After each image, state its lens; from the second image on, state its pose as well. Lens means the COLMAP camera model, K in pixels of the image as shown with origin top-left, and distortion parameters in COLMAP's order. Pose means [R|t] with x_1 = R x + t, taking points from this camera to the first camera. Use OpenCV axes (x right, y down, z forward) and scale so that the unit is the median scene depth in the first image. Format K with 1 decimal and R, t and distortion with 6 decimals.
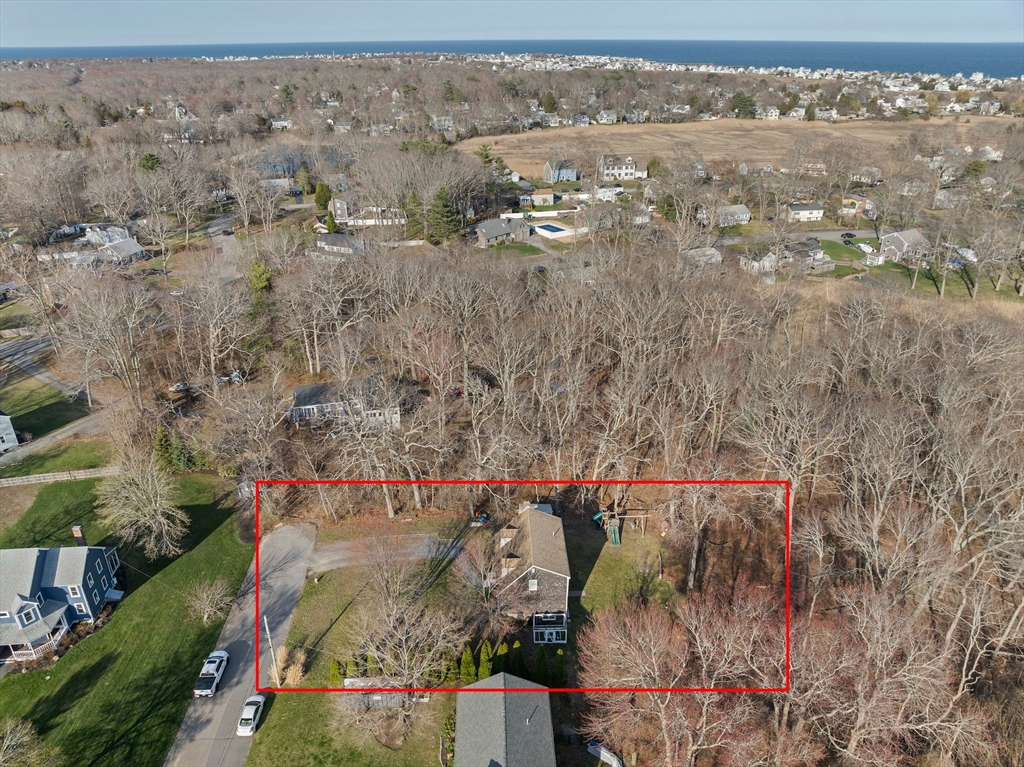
lens RADIAL K [[710.2, 0, 511.4], [0, 710.2, 381.8], [0, 0, 1]] dist [-0.036354, 0.002225]
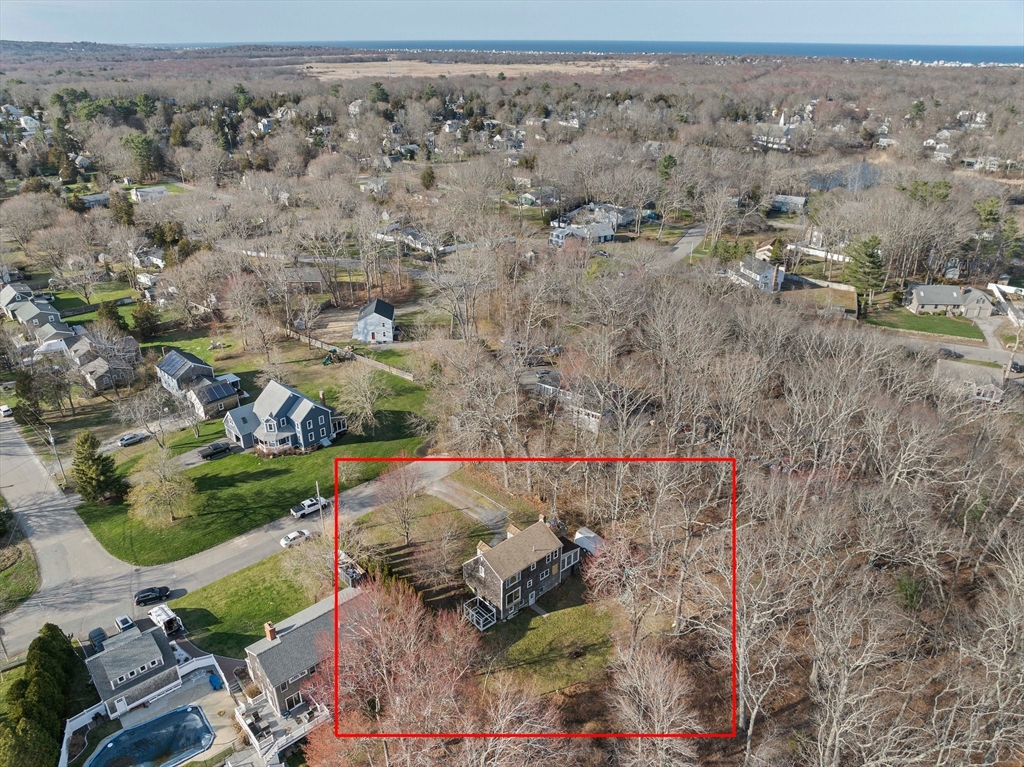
lens RADIAL K [[710.2, 0, 511.3], [0, 710.2, 384.6], [0, 0, 1]] dist [-0.036354, 0.002225]
pose [[0.648705, 0.335861, -0.682920, 0.741118], [-0.337352, 0.931275, 0.137552, -0.167958], [0.682185, 0.141153, 0.717426, 0.166550]]
